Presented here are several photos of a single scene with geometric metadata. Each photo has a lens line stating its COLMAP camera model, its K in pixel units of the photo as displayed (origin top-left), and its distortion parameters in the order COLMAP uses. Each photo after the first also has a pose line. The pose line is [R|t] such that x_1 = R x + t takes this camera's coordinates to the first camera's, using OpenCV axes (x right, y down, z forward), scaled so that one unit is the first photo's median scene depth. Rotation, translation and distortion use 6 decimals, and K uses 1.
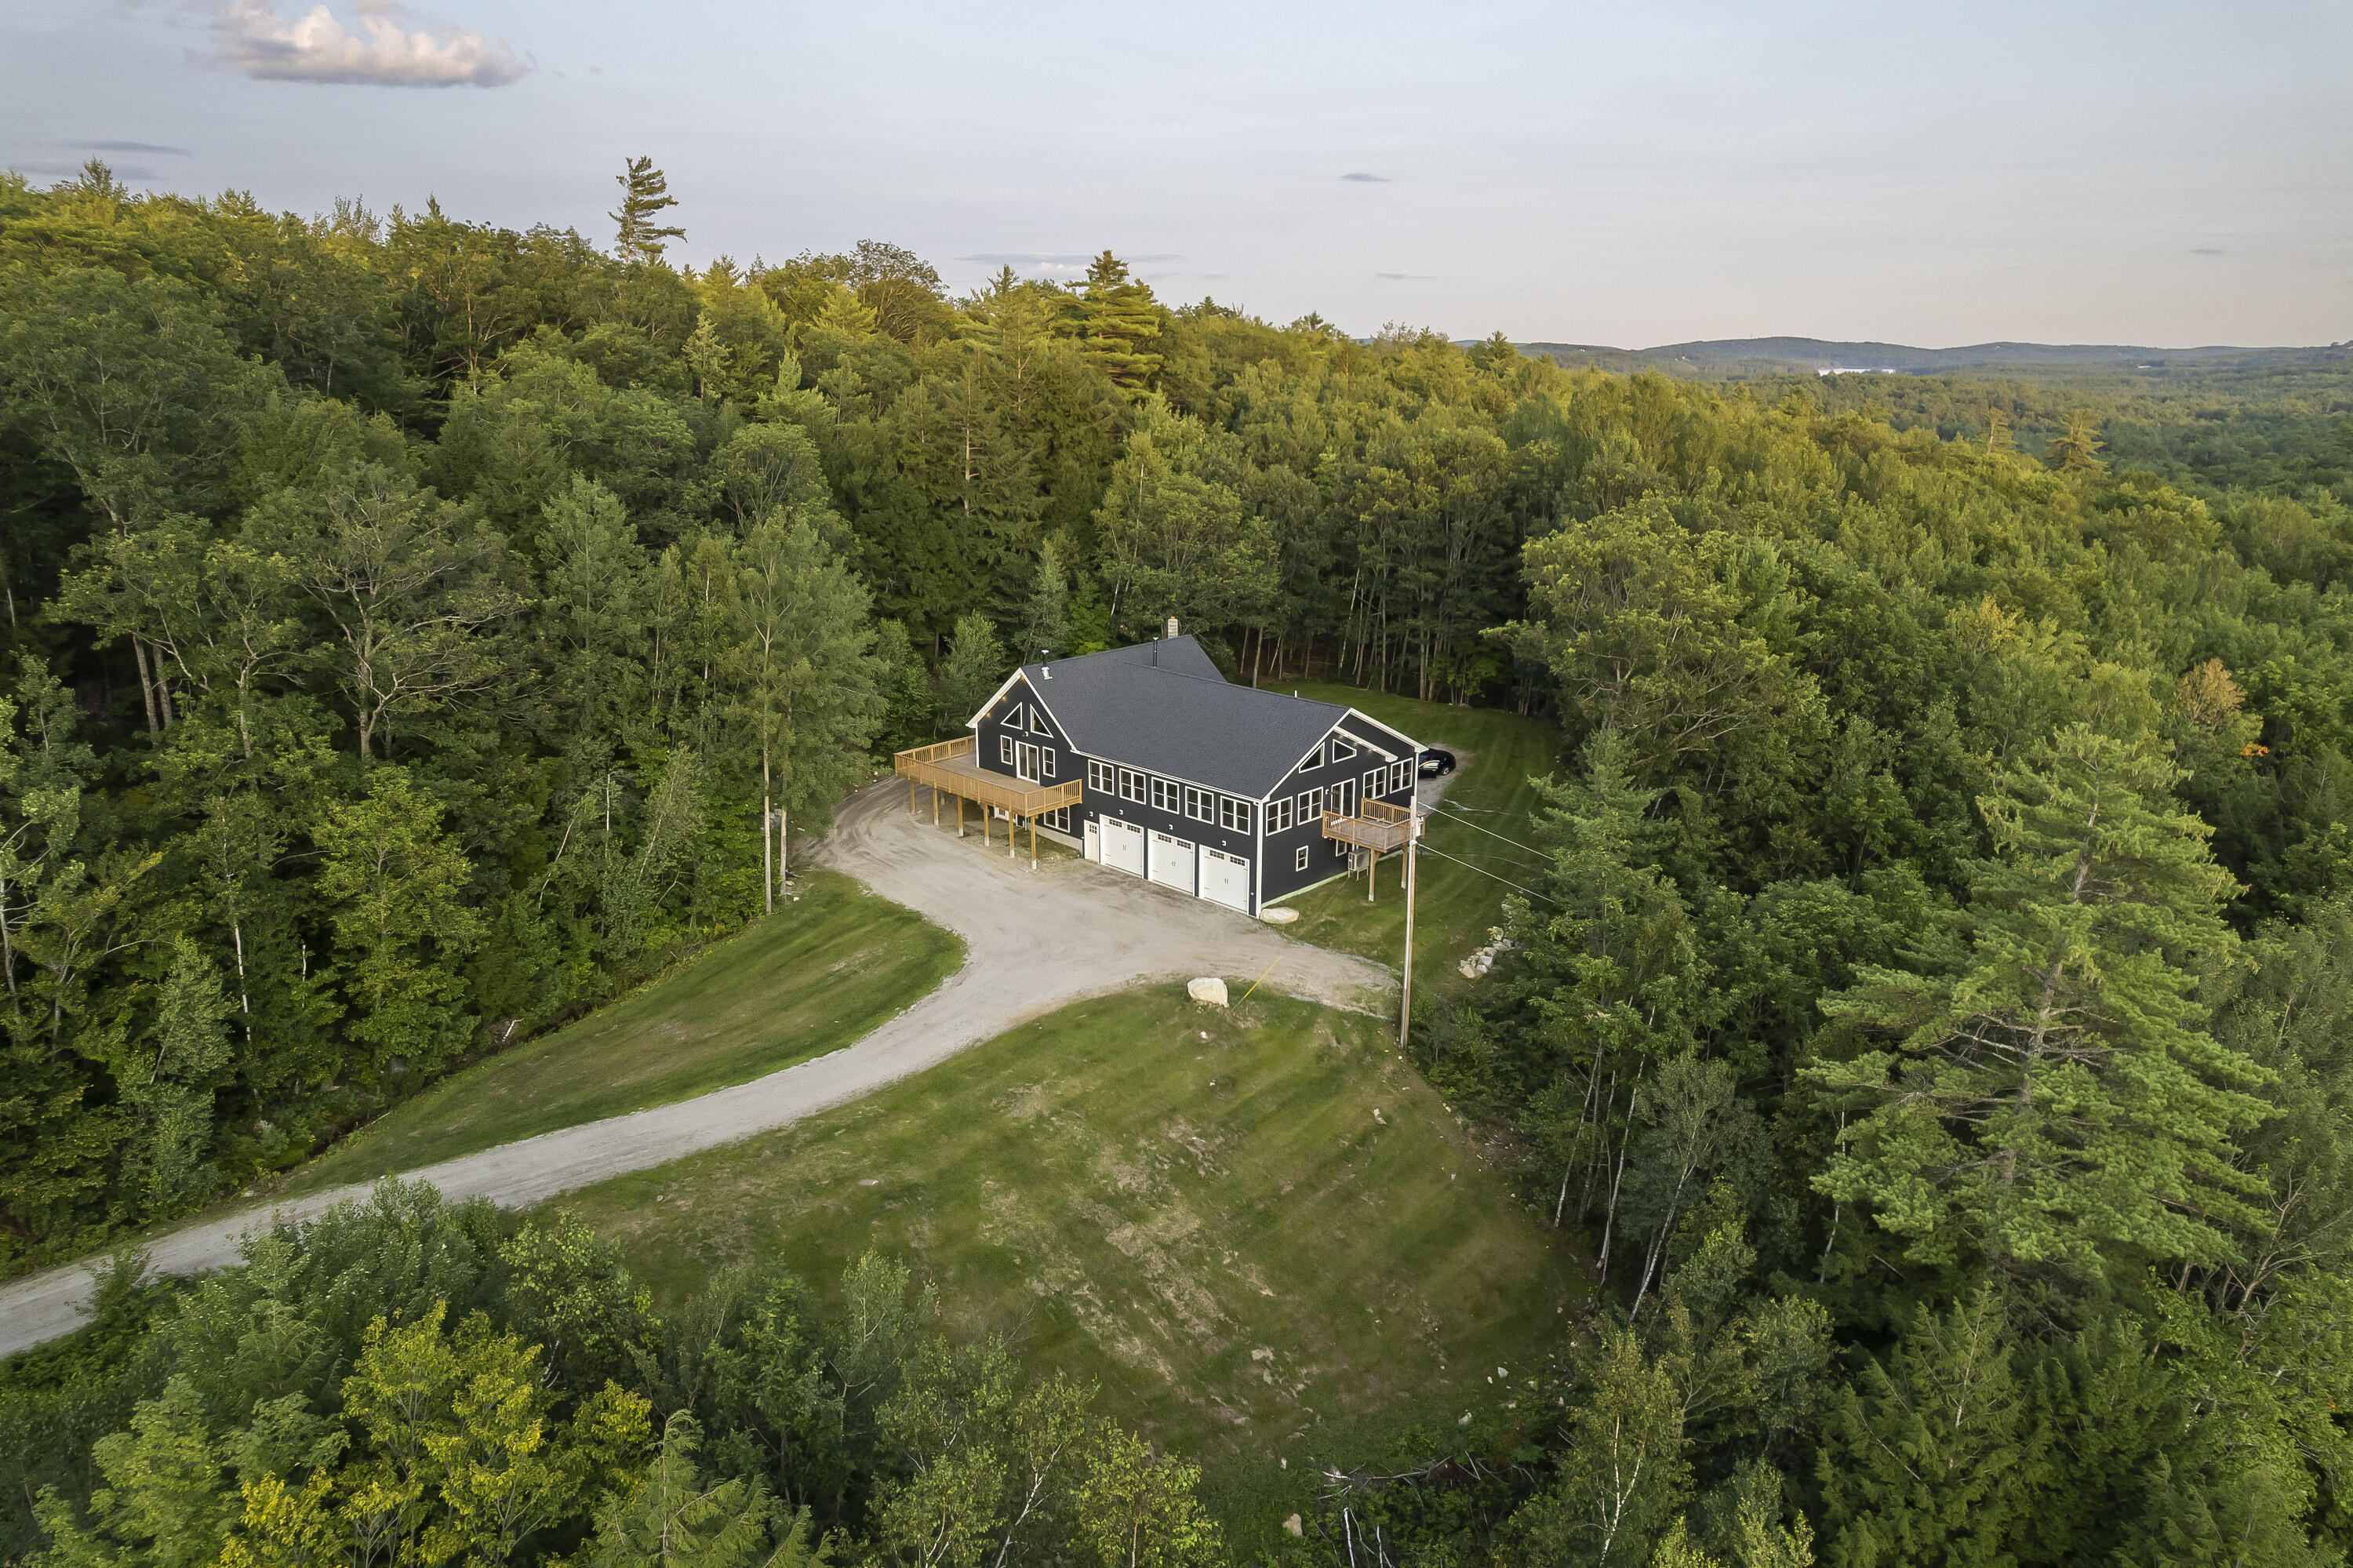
lens RADIAL K [[1512.1, 0, 1182.0], [0, 1512.1, 758.9], [0, 0, 1]] dist [-0.044021, 0.045873]
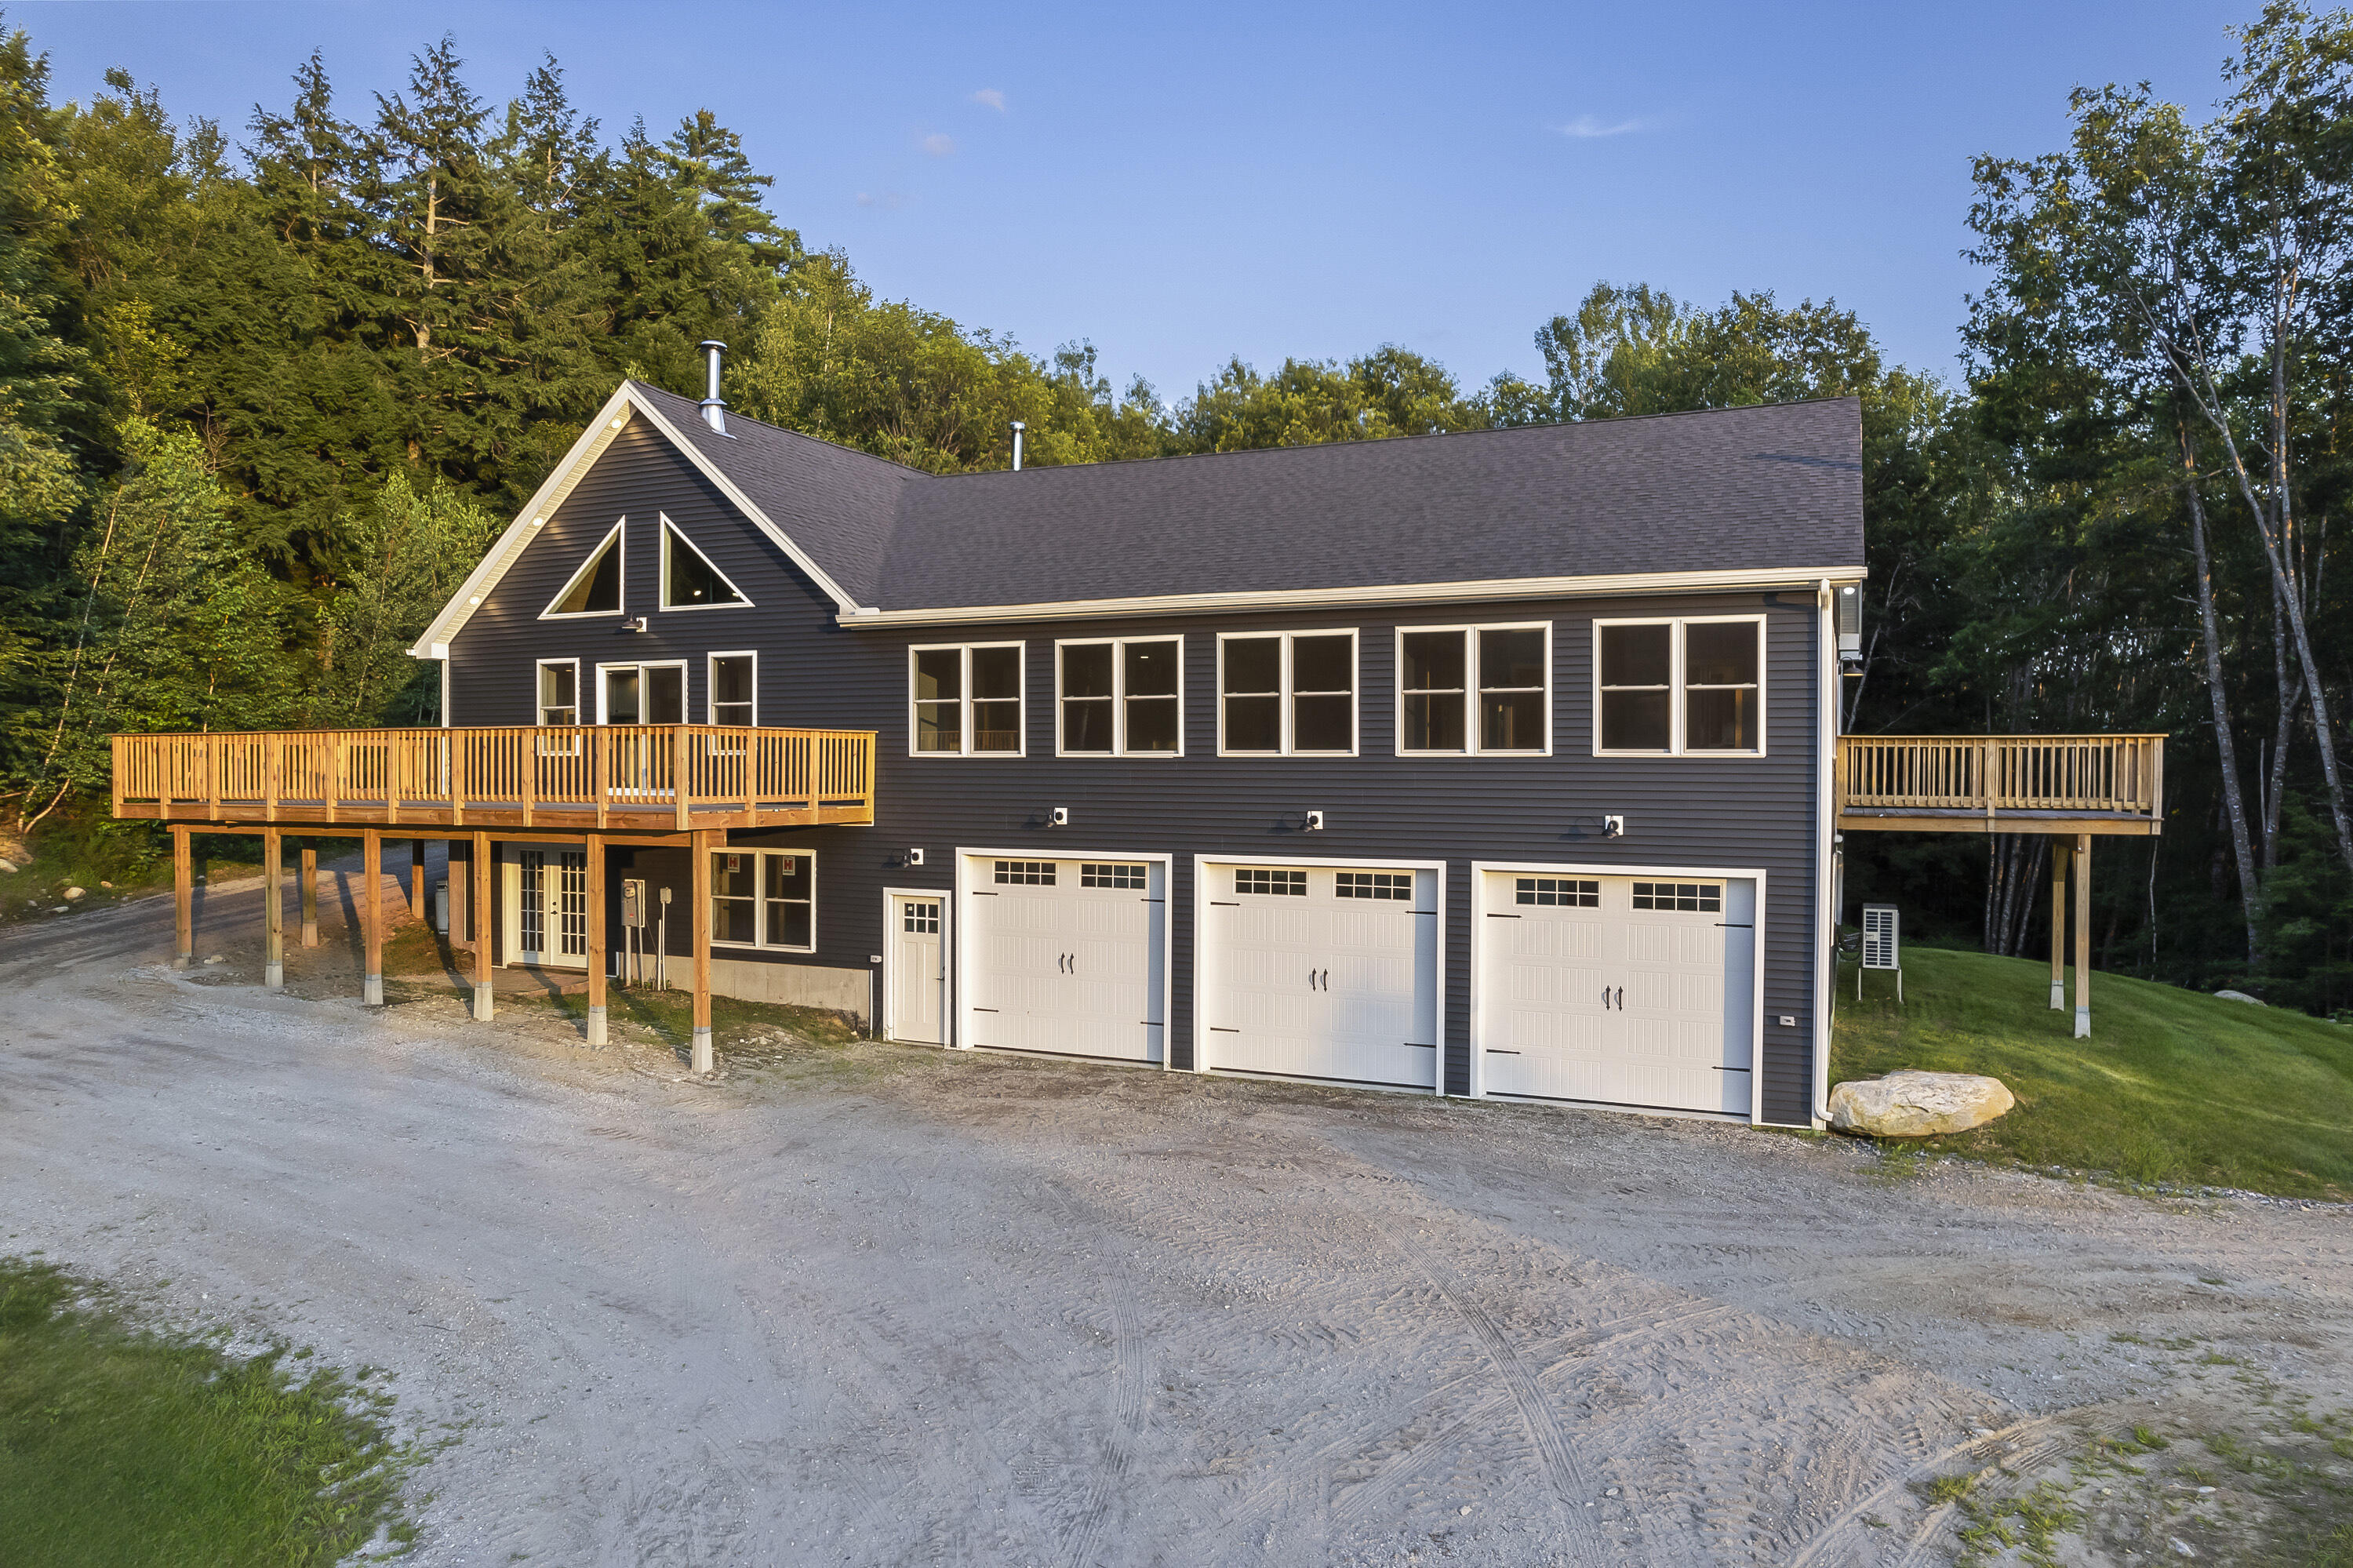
lens RADIAL K [[1512.1, 0, 1175.2], [0, 1512.1, 783.0], [0, 0, 1]] dist [-0.044021, 0.045873]
pose [[0.943304, -0.003827, 0.331907, -0.106128], [0.088173, 0.966898, -0.239446, 0.092227], [-0.320003, 0.255135, 0.912416, 0.744278]]
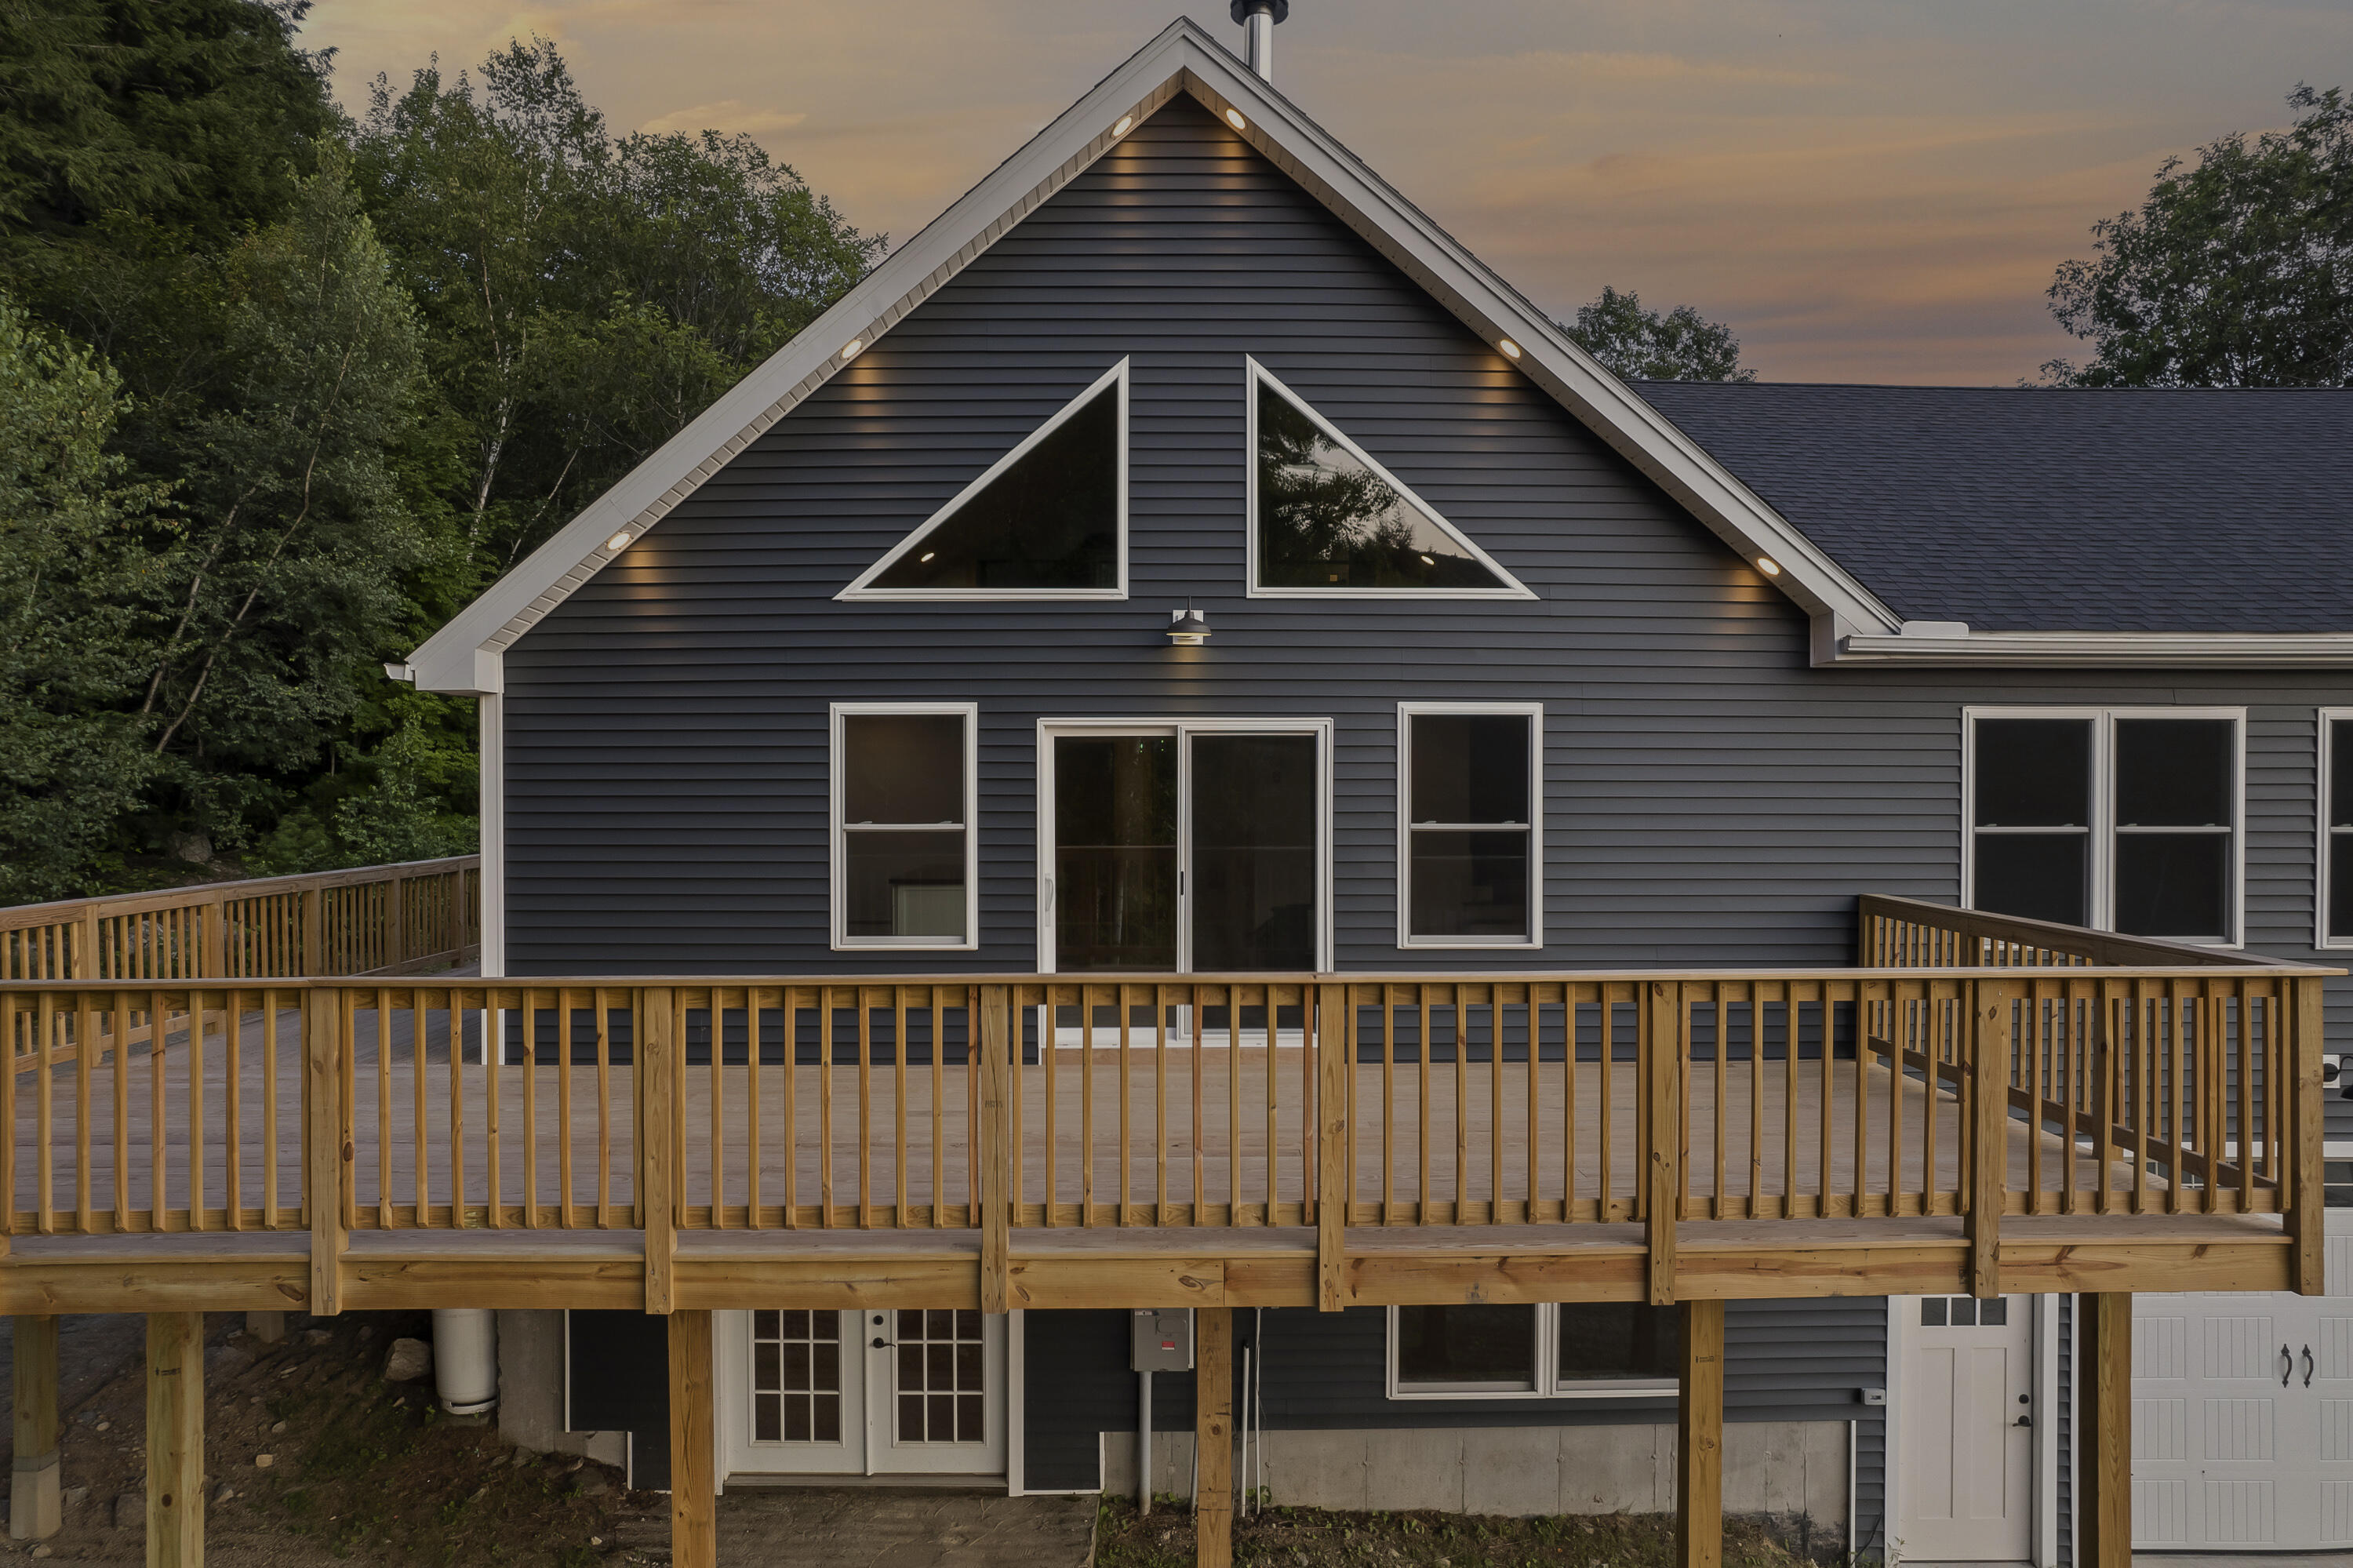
lens RADIAL K [[1512.1, 0, 1187.1], [0, 1512.1, 778.4], [0, 0, 1]] dist [-0.044021, 0.045873]
pose [[0.710828, -0.005905, 0.703341, -0.191630], [0.190714, 0.964123, -0.184649, 0.016808], [-0.677017, 0.265391, 0.686452, 0.957572]]
